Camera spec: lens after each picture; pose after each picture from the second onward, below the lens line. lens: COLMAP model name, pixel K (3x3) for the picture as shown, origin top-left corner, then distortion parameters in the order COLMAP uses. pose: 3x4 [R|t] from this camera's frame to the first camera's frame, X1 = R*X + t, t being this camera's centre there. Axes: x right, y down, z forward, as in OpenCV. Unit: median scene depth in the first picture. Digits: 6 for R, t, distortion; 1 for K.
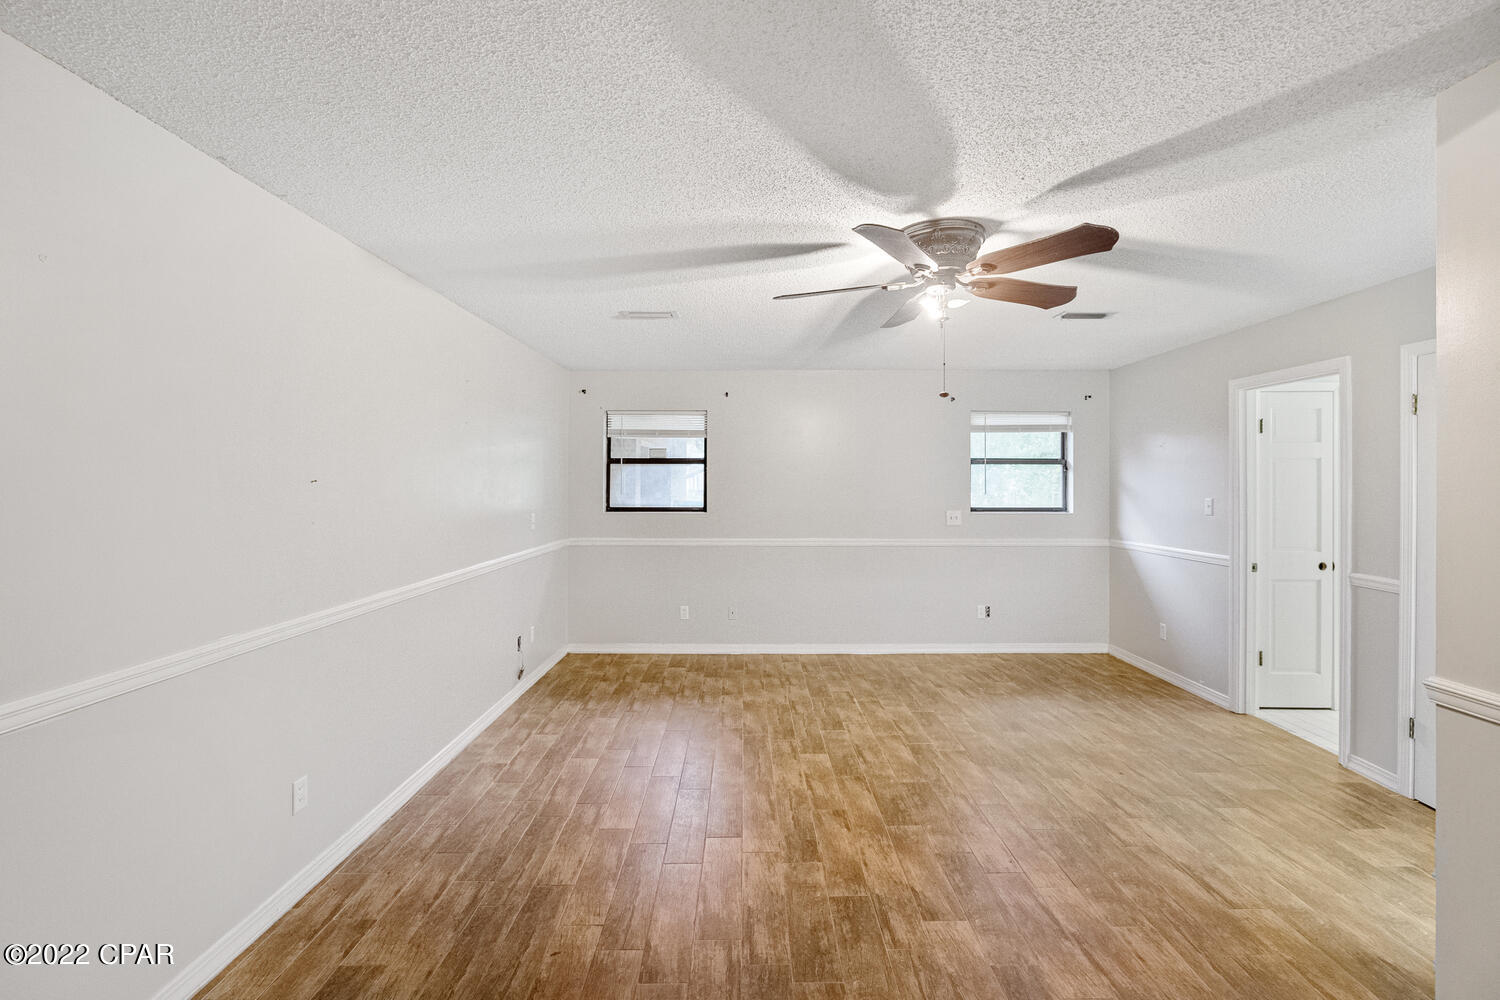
lens RADIAL K [[638.1, 0, 746.0], [0, 638.1, 488.3], [0, 0, 1]] dist [-0.010107, 0.004298]
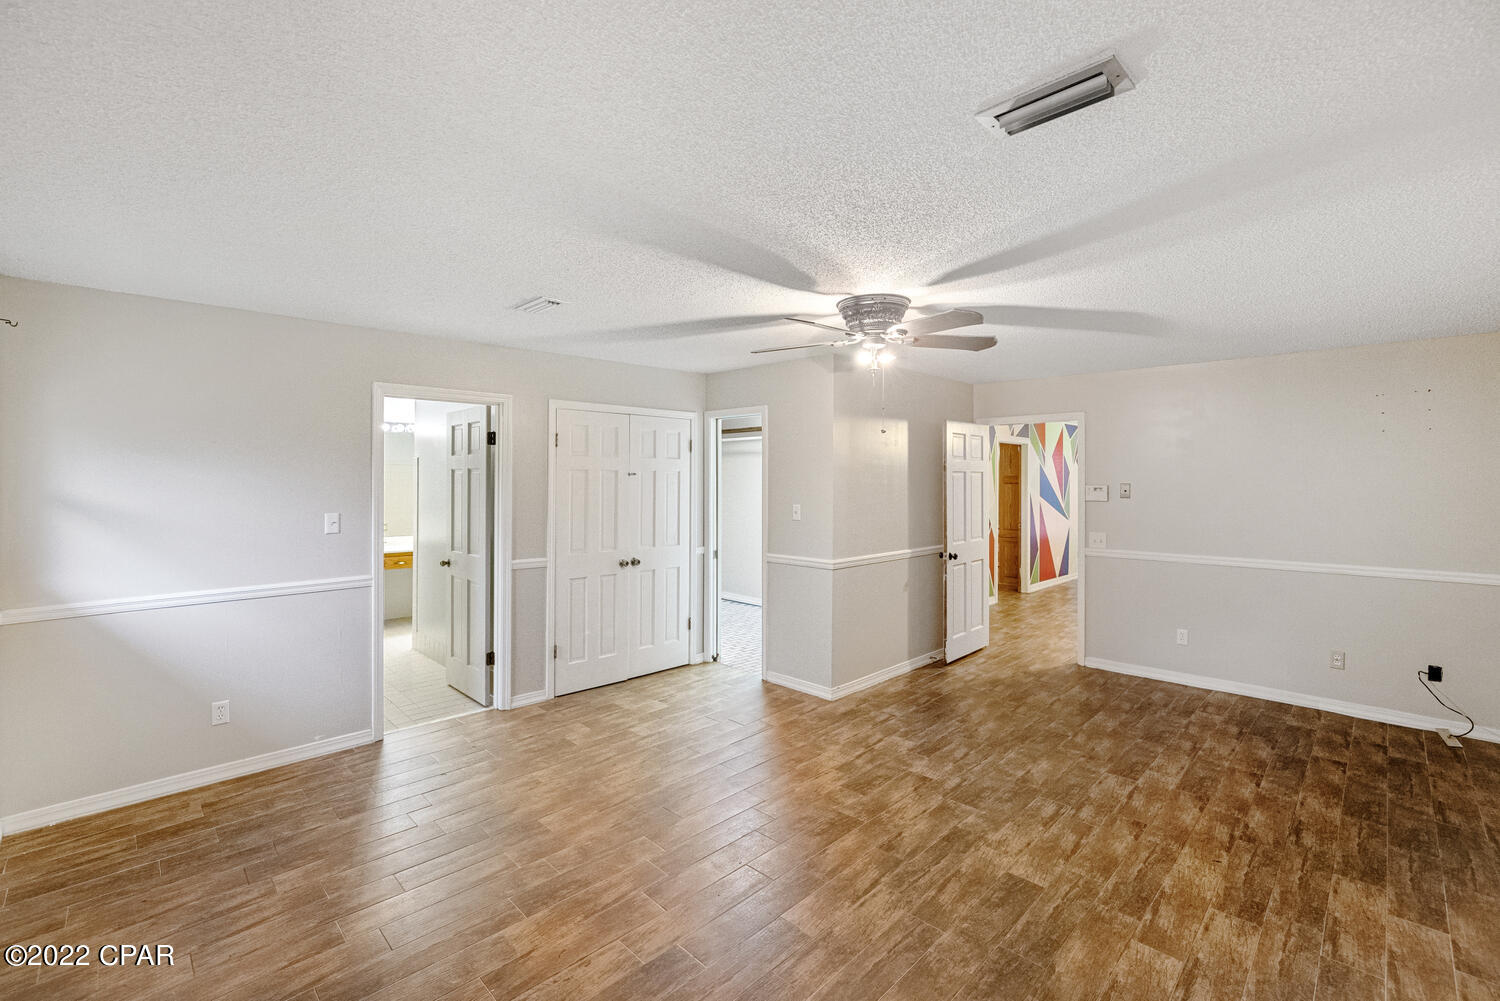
lens RADIAL K [[638.1, 0, 742.8], [0, 638.1, 492.7], [0, 0, 1]] dist [-0.010107, 0.004298]
pose [[-0.692027, -0.017571, 0.721658, -0.442131], [0.002756, 0.999632, 0.026983, -0.056618], [-0.721866, 0.020662, -0.691724, 2.077488]]
